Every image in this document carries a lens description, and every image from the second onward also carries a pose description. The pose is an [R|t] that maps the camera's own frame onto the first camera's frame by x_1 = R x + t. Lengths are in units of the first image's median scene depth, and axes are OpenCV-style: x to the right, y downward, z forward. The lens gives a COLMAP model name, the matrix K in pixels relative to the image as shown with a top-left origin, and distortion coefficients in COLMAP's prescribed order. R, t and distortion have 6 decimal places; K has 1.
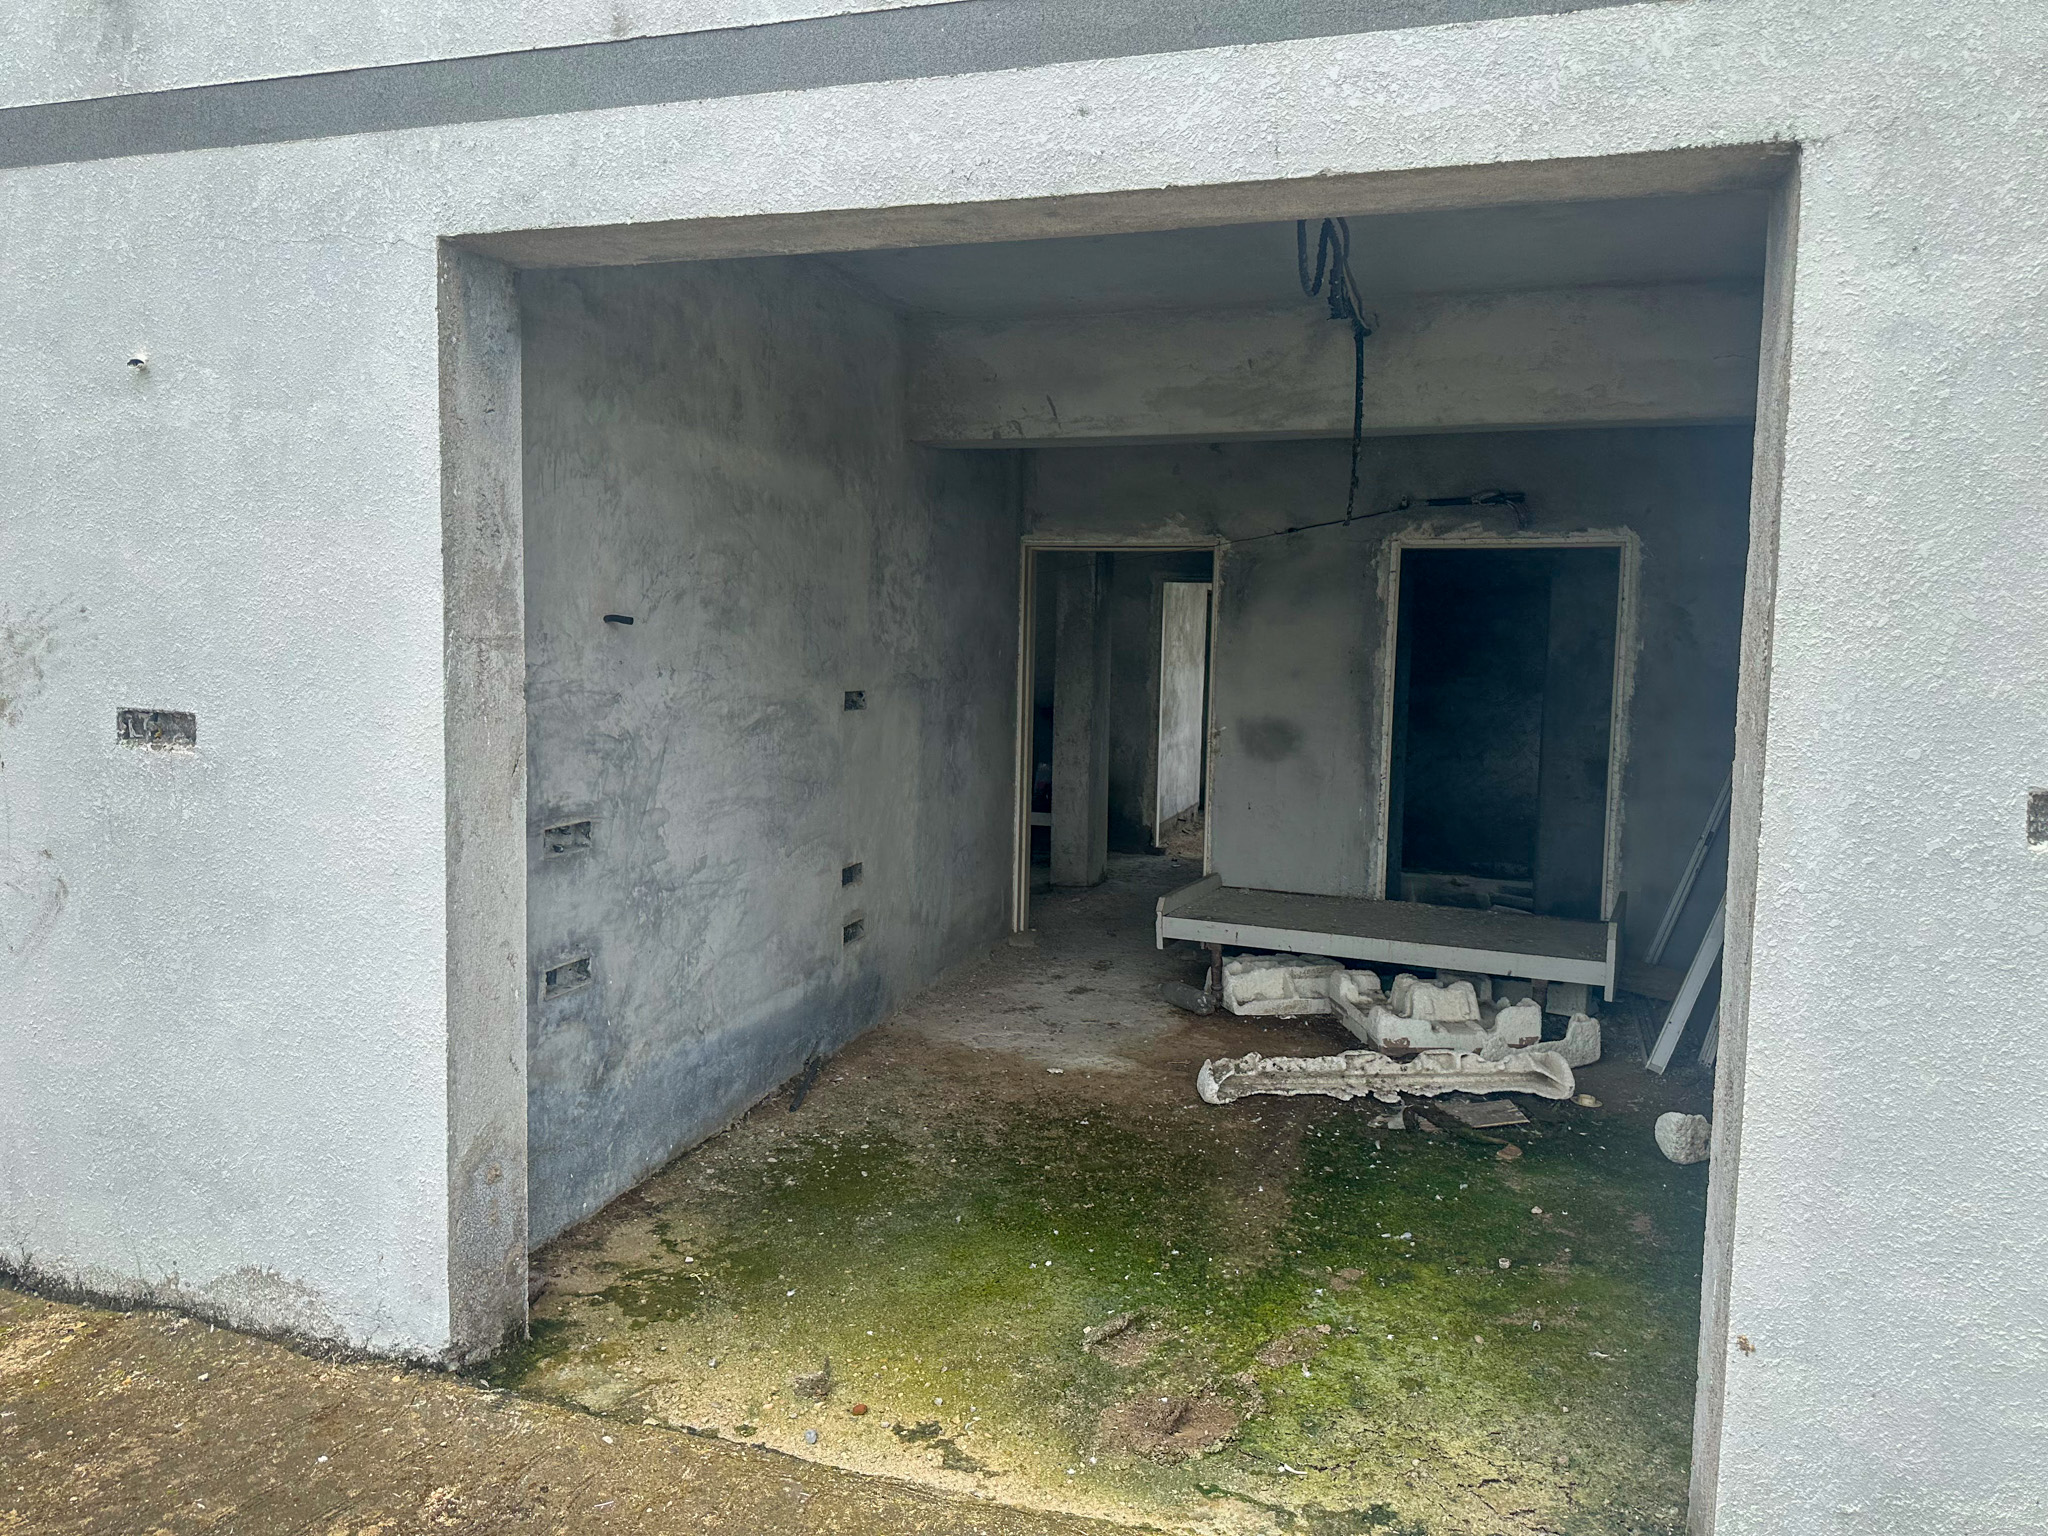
lens RADIAL K [[1438.1, 0, 1023.3], [0, 1438.1, 759.5], [0, 0, 1]] dist [0.054845, -0.069685]
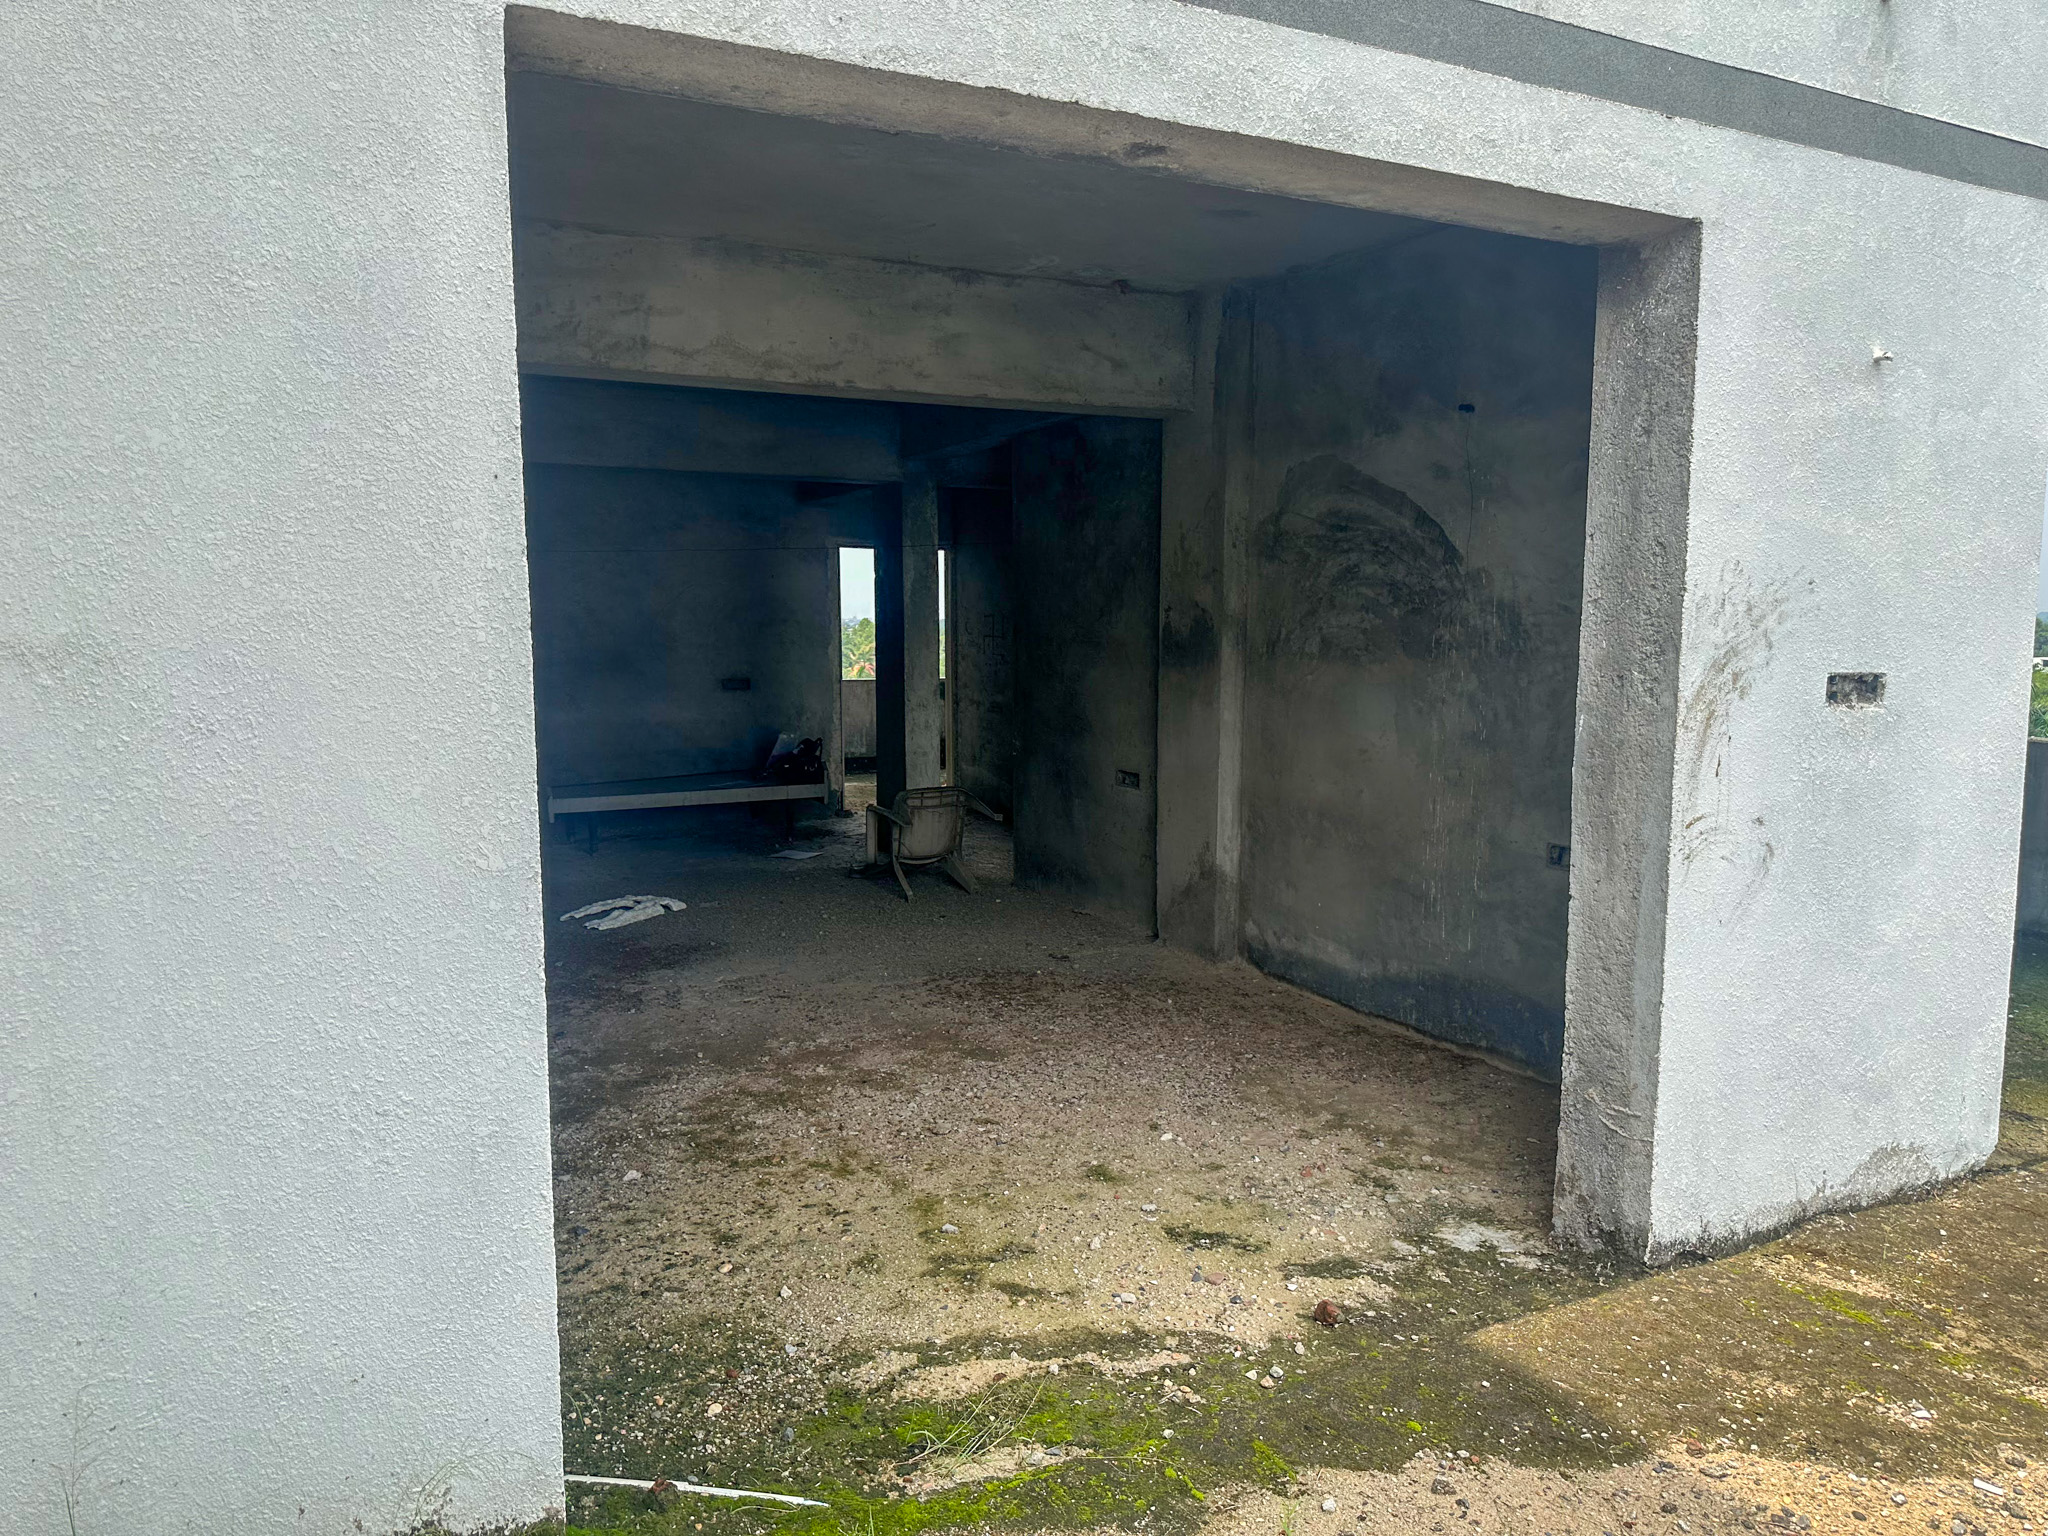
lens RADIAL K [[1438.1, 0, 999.8], [0, 1438.1, 777.1], [0, 0, 1]] dist [0.054845, -0.069685]
pose [[0.724220, -0.103909, 0.681695, -1.834064], [0.078171, 0.994580, 0.068554, -0.082403], [-0.685124, 0.003641, 0.728417, 0.645012]]
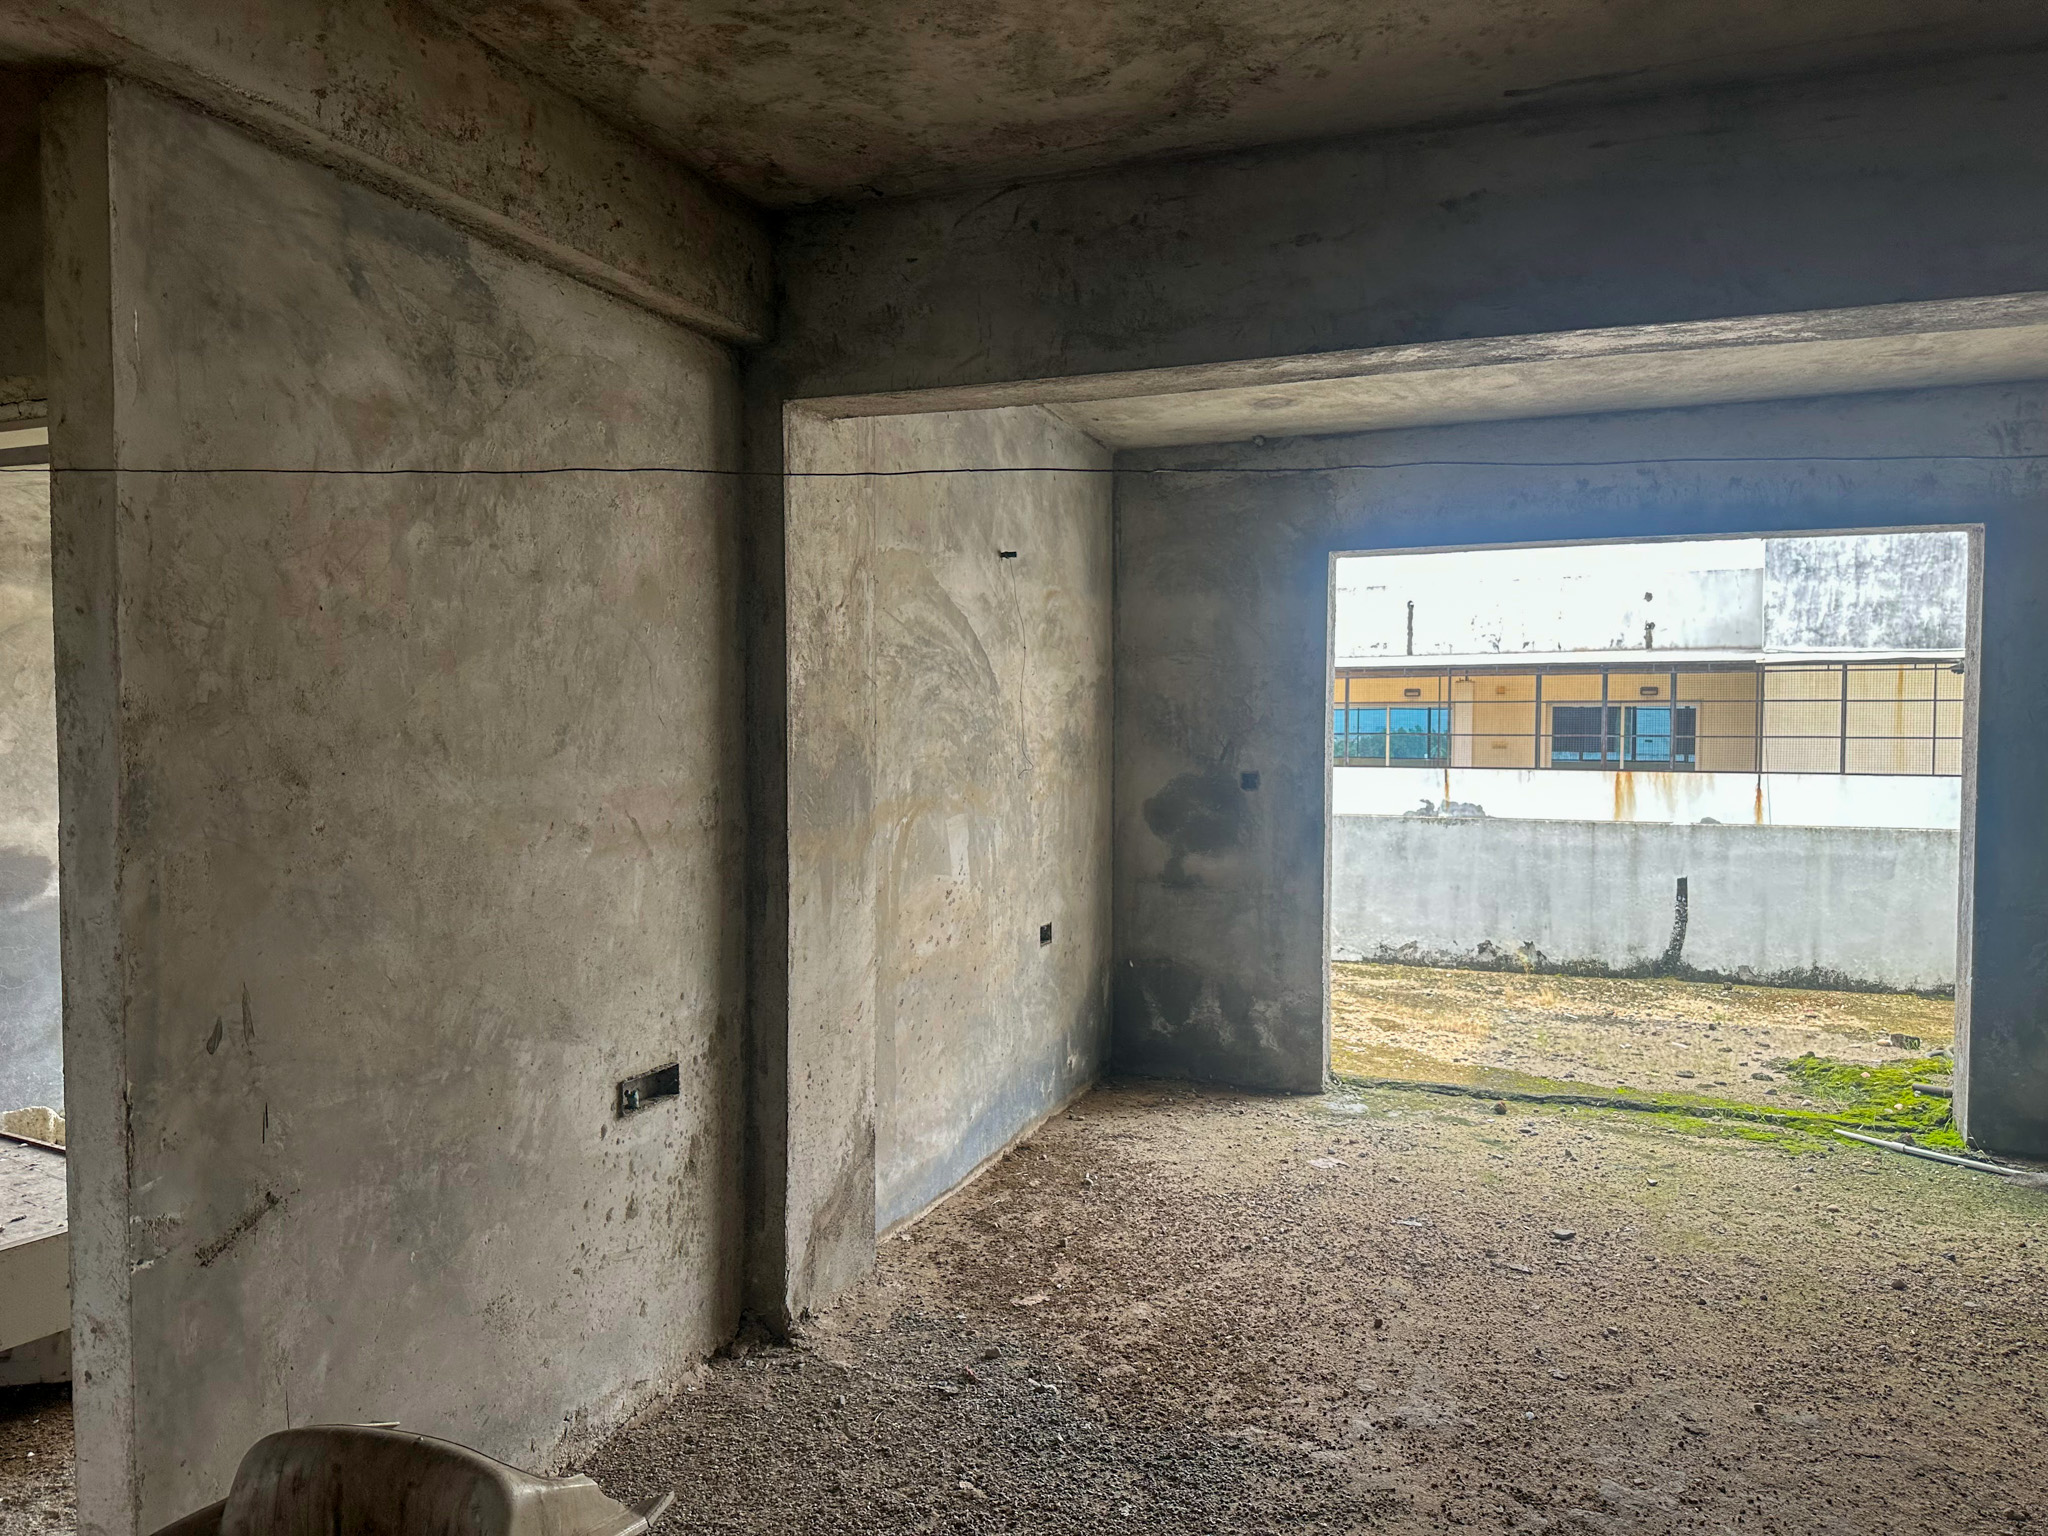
lens RADIAL K [[1438.1, 0, 1008.5], [0, 1438.1, 768.1], [0, 0, 1]] dist [0.054845, -0.069685]
pose [[-0.997378, -0.023576, 0.068420, -0.468556], [-0.016251, 0.994265, 0.105706, -0.263564], [-0.070520, 0.104317, -0.992041, 3.183628]]
